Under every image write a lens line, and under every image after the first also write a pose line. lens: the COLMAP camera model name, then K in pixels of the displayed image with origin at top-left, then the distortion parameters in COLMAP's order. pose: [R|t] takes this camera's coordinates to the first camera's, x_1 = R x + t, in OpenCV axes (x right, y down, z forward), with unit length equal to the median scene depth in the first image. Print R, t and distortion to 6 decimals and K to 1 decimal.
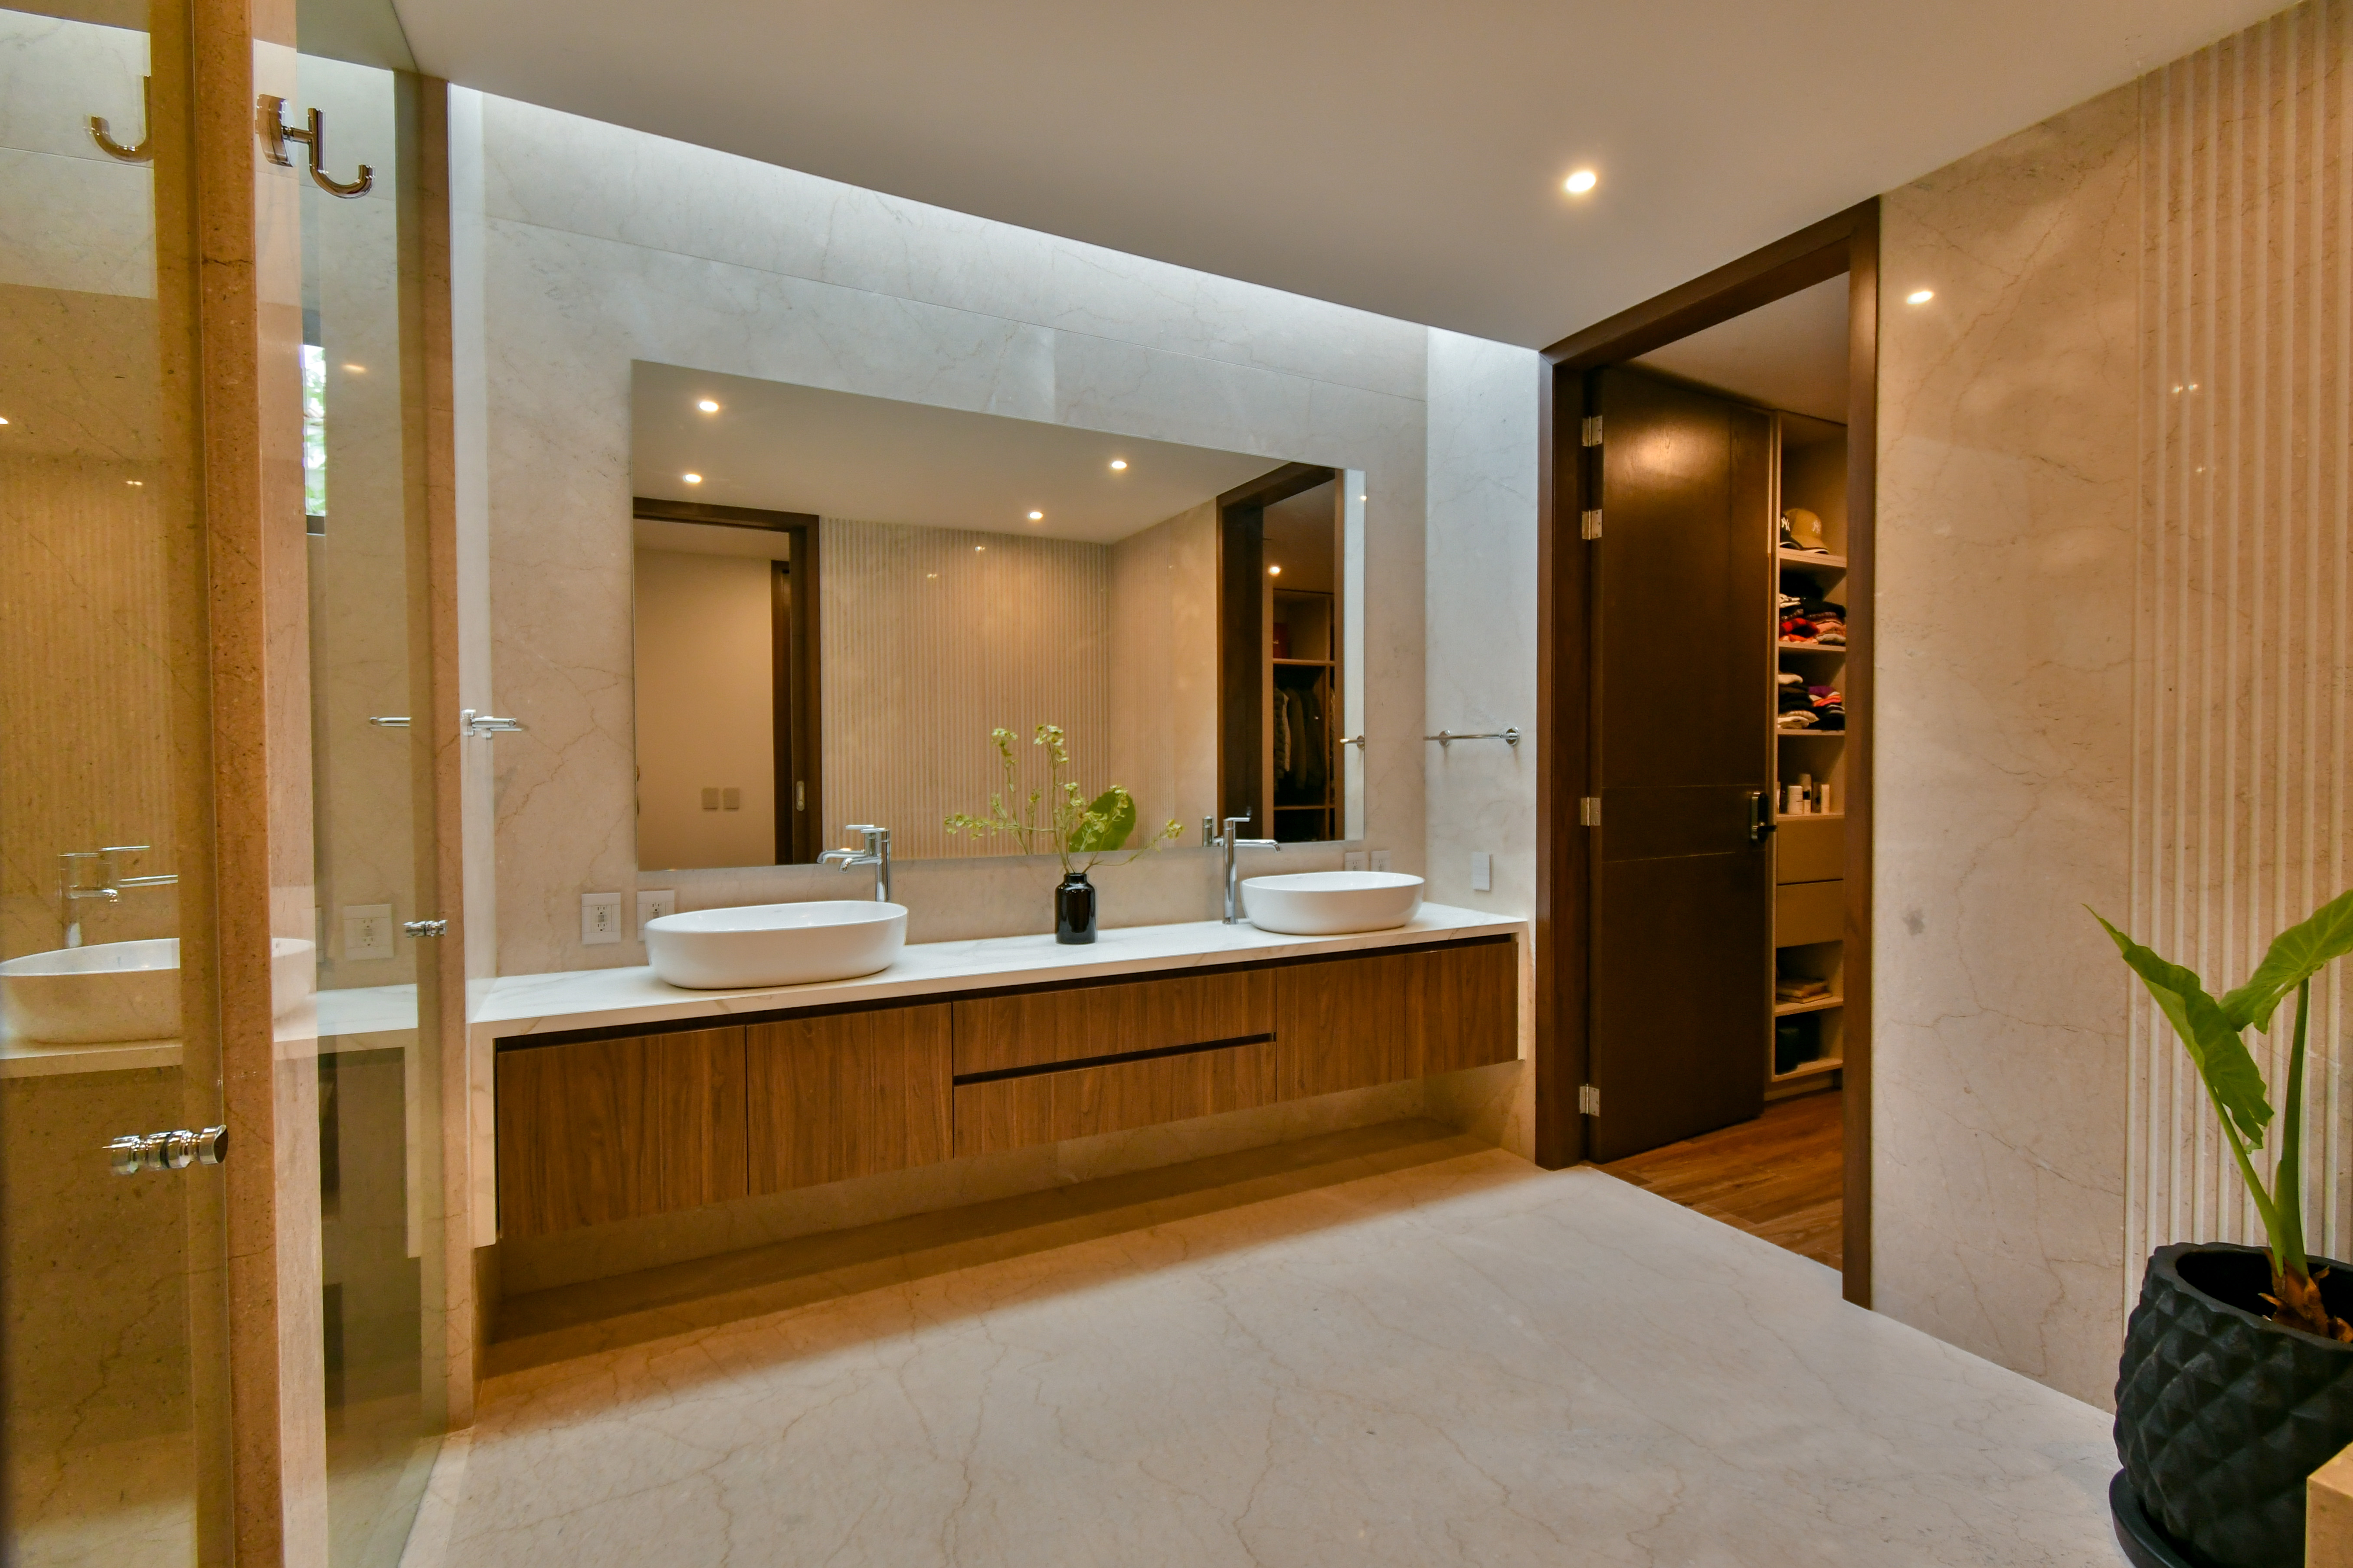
lens RADIAL K [[1034.5, 0, 1210.4], [0, 1034.5, 791.2], [0, 0, 1]] dist [-0.001265, -0.001315]
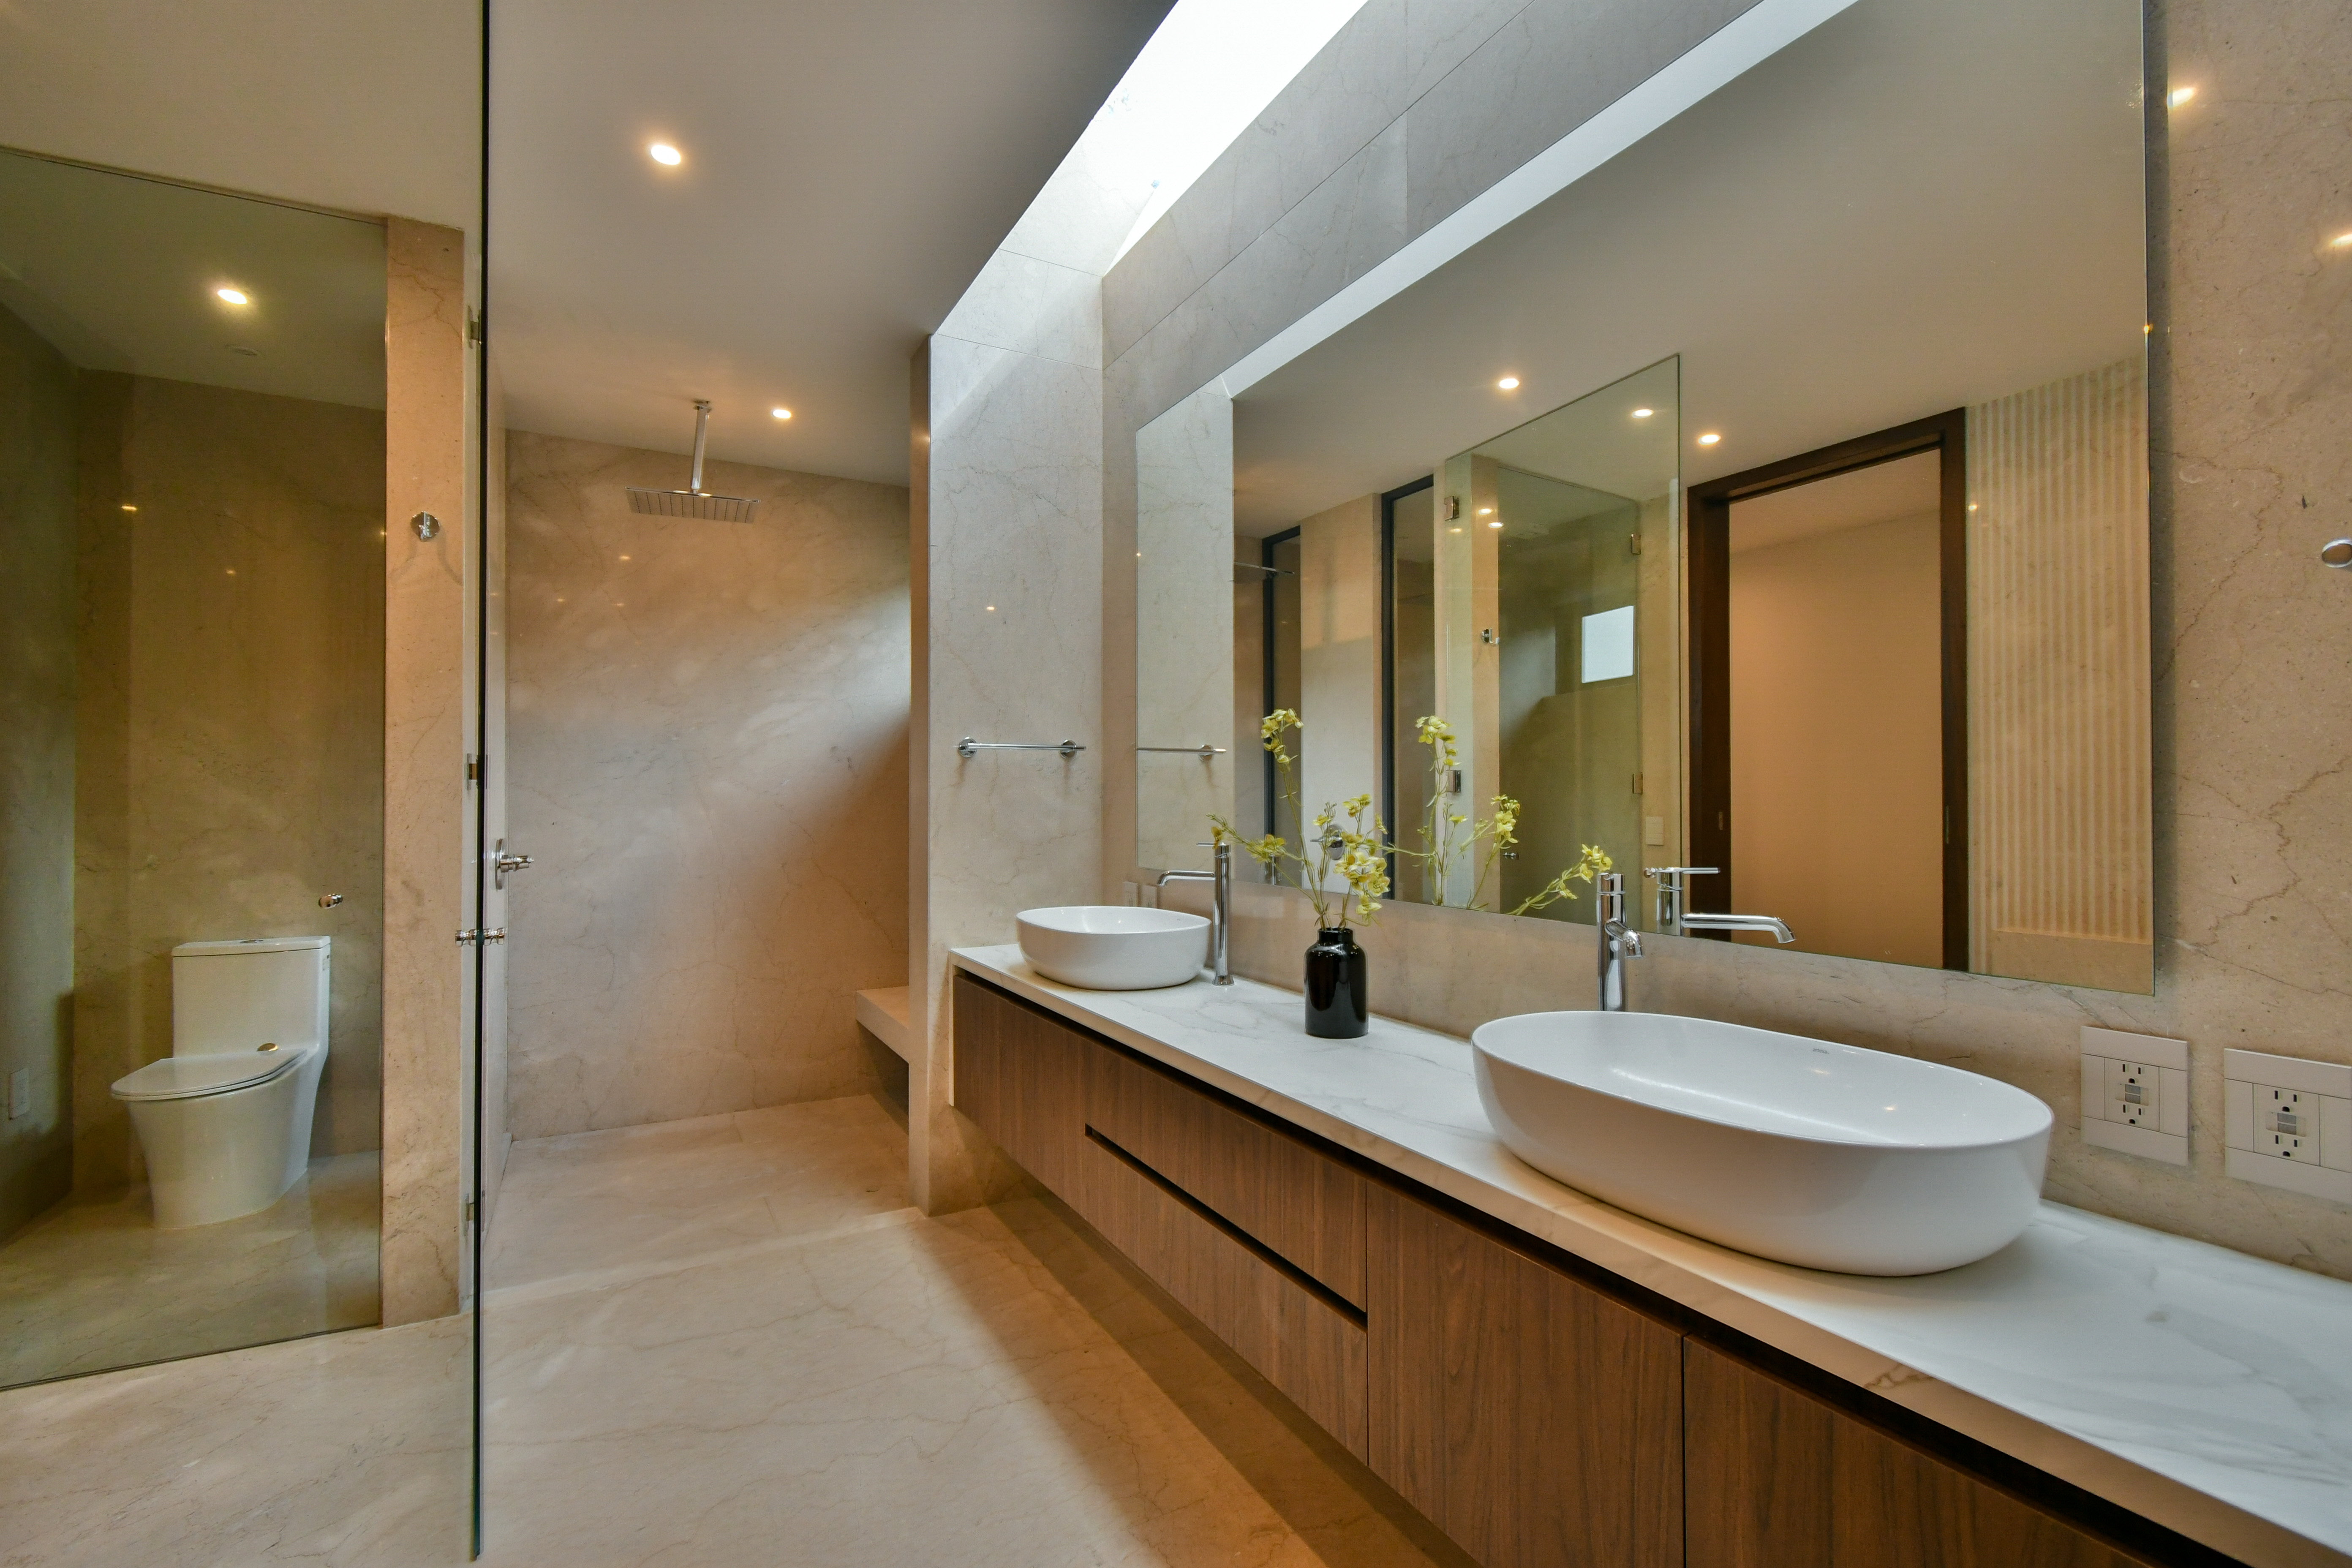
lens RADIAL K [[1037.1, 0, 1181.5], [0, 1037.1, 785.0], [0, 0, 1]] dist [0.008045, -0.003420]
pose [[0.010424, -0.008605, -0.999909, 0.651841], [-0.017229, 0.999813, -0.008784, -0.005583], [0.999797, 0.017319, 0.010274, 1.089368]]
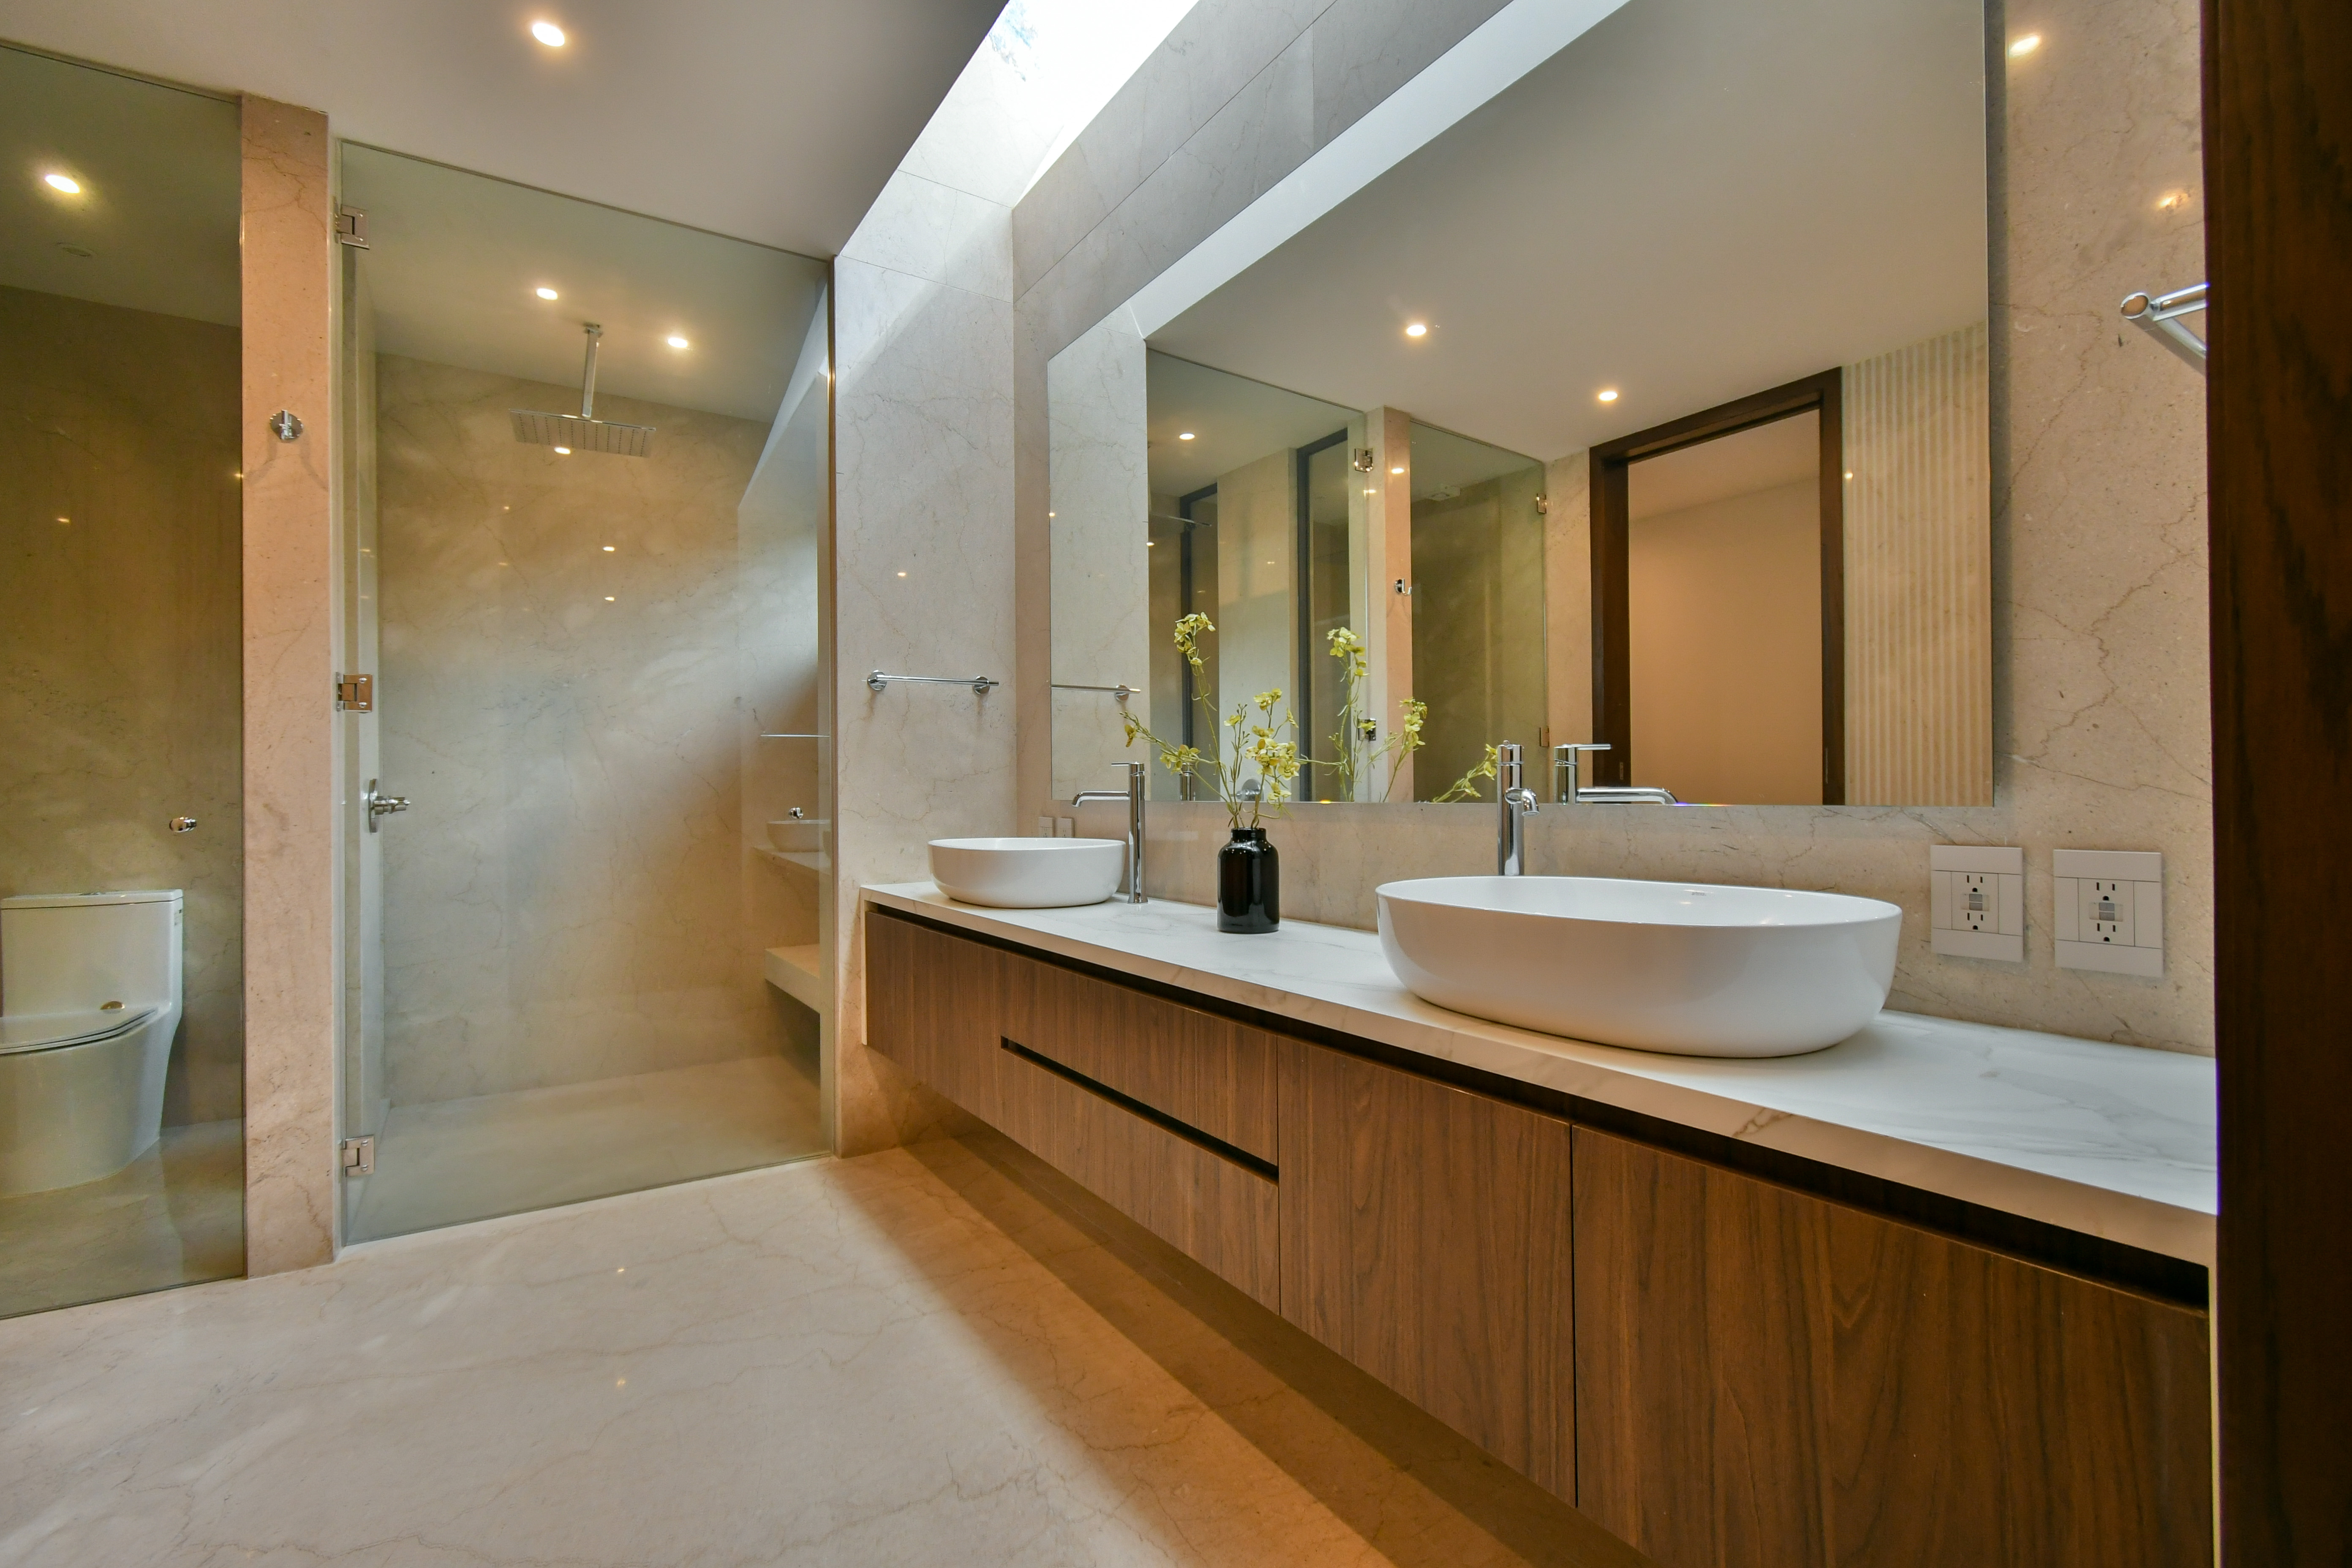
lens RADIAL K [[1043.5, 0, 1183.1], [0, 1043.5, 784.4], [0, 0, 1]] dist [0.004911, -0.001019]
pose [[0.088475, -0.003652, -0.996072, 0.658503], [-0.009807, 0.999942, -0.004537, 0.067525], [0.996030, 0.010170, 0.088434, 1.095239]]
